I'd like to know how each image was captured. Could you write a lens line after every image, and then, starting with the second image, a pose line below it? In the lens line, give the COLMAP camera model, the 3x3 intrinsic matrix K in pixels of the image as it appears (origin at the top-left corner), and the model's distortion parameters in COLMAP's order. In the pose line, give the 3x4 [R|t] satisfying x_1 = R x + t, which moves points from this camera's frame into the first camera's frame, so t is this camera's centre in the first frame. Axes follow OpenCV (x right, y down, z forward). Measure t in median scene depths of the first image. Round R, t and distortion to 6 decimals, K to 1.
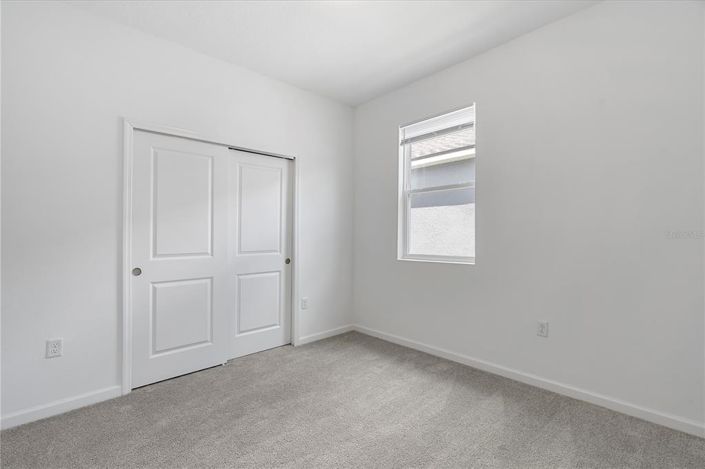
lens RADIAL K [[330.9, 0, 352.5], [0, 330.9, 234.5], [0, 0, 1]] dist [0.000202, 0.000613]
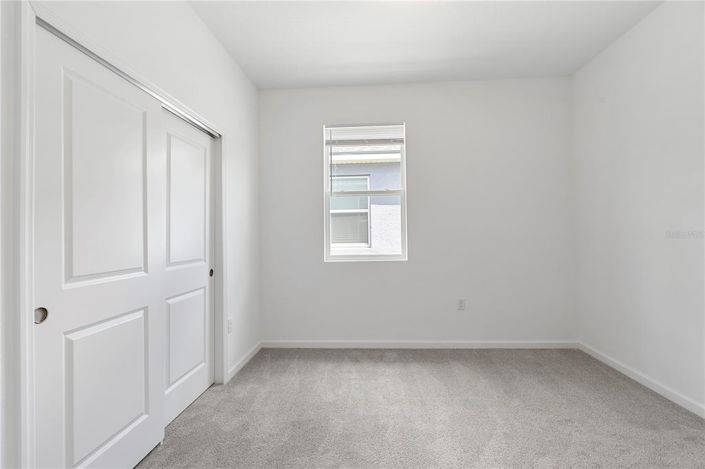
lens RADIAL K [[330.9, 0, 352.5], [0, 330.9, 234.5], [0, 0, 1]] dist [0.000202, 0.000613]
pose [[0.714368, -0.004629, 0.699755, -0.574820], [0.011788, 0.999916, -0.005419, 0.002587], [-0.699671, 0.012120, 0.714362, 0.288450]]
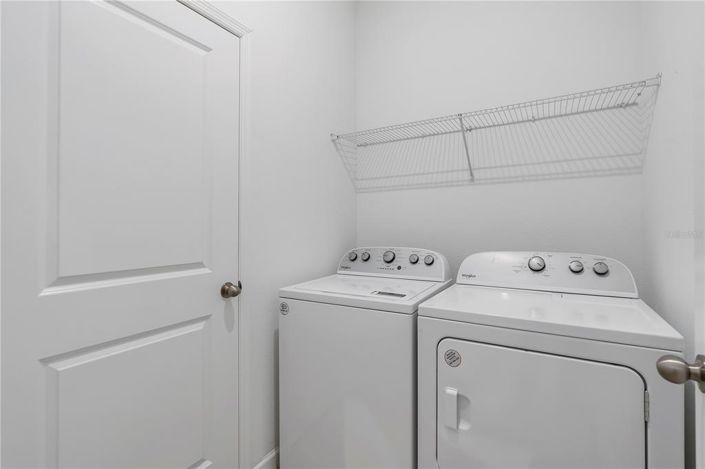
lens RADIAL K [[330.0, 0, 352.1], [0, 330.0, 224.1], [0, 0, 1]] dist [-0.000111, 0.000115]
pose [[0.957568, 0.000242, 0.288207, -0.354767], [-0.000371, 1.000000, 0.000392, 0.003629], [-0.288207, -0.000482, 0.957568, 0.514778]]
